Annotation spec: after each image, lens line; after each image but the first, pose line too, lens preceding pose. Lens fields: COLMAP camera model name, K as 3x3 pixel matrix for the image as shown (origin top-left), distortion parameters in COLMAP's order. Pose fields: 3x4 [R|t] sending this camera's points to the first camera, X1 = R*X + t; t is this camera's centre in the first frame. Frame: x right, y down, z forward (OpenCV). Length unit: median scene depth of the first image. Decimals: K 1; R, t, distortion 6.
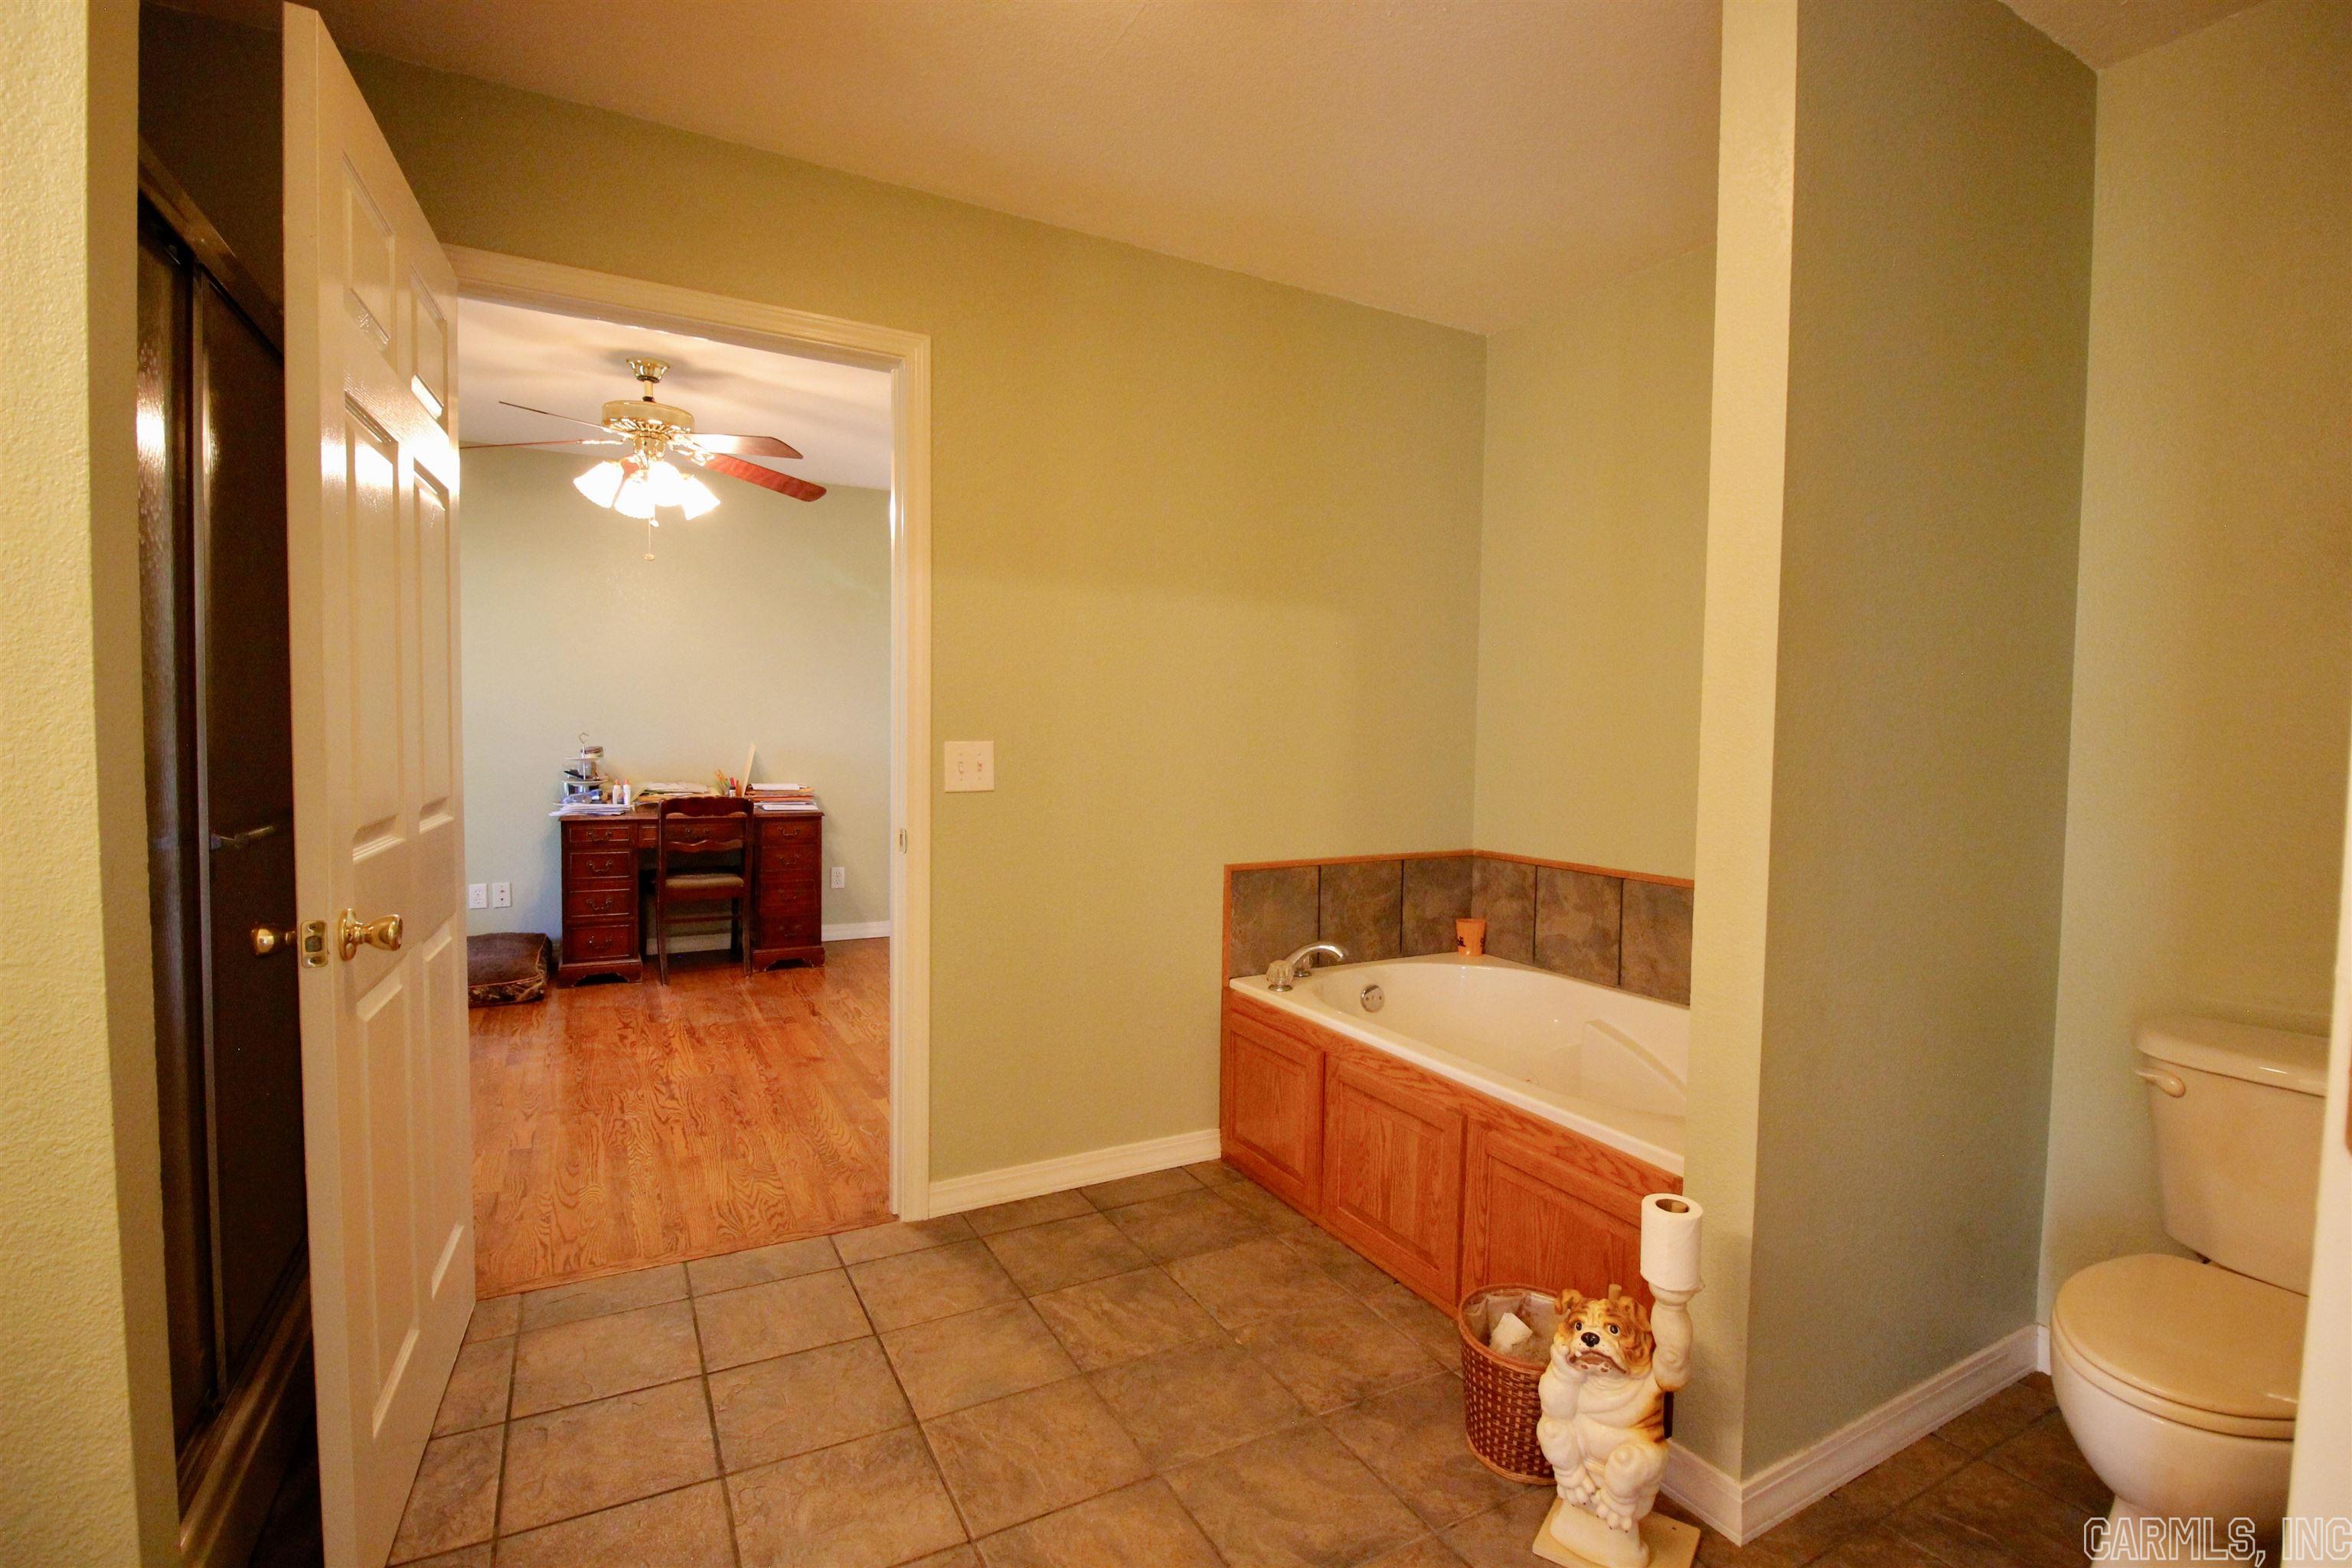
lens RADIAL K [[1096.3, 0, 1204.1], [0, 1096.3, 786.2], [0, 0, 1]] dist [0.004255, -0.015761]
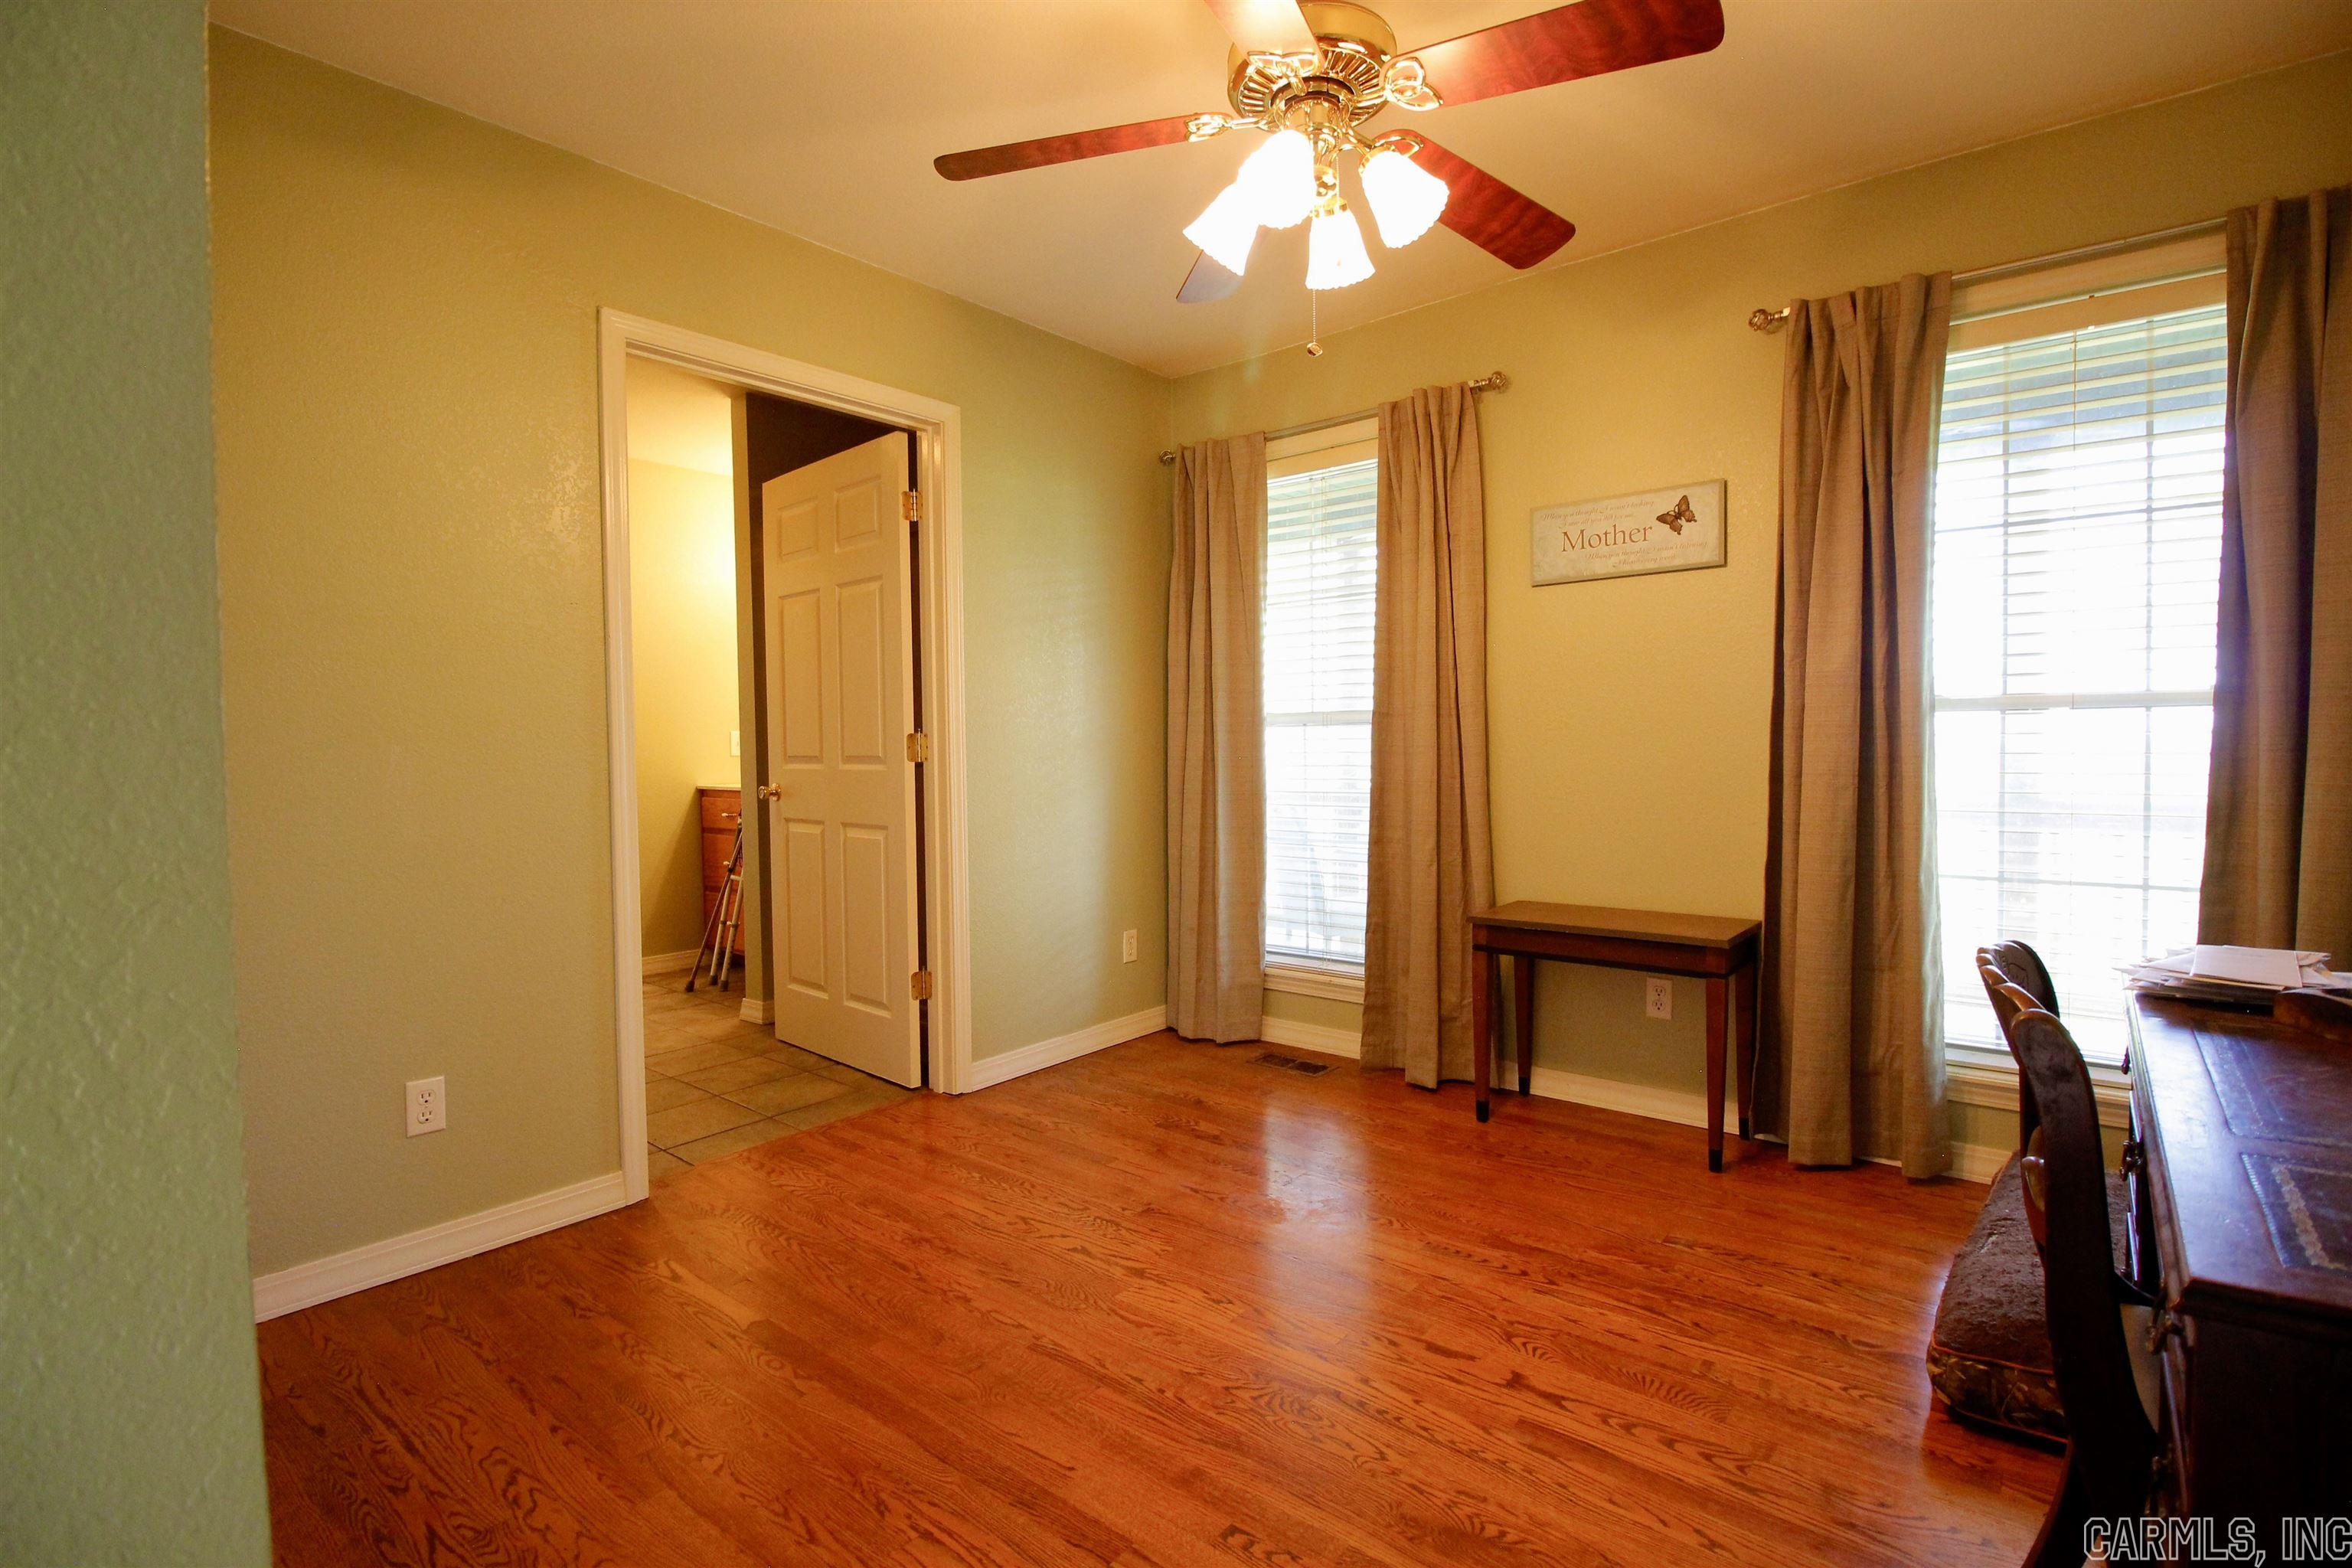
lens RADIAL K [[1096.3, 0, 1204.1], [0, 1096.3, 786.2], [0, 0, 1]] dist [0.004255, -0.015761]
pose [[-0.927613, 0.004624, -0.373514, -0.285958], [-0.028958, 0.996024, 0.084246, -0.056851], [0.372418, 0.088964, -0.923791, 1.525694]]
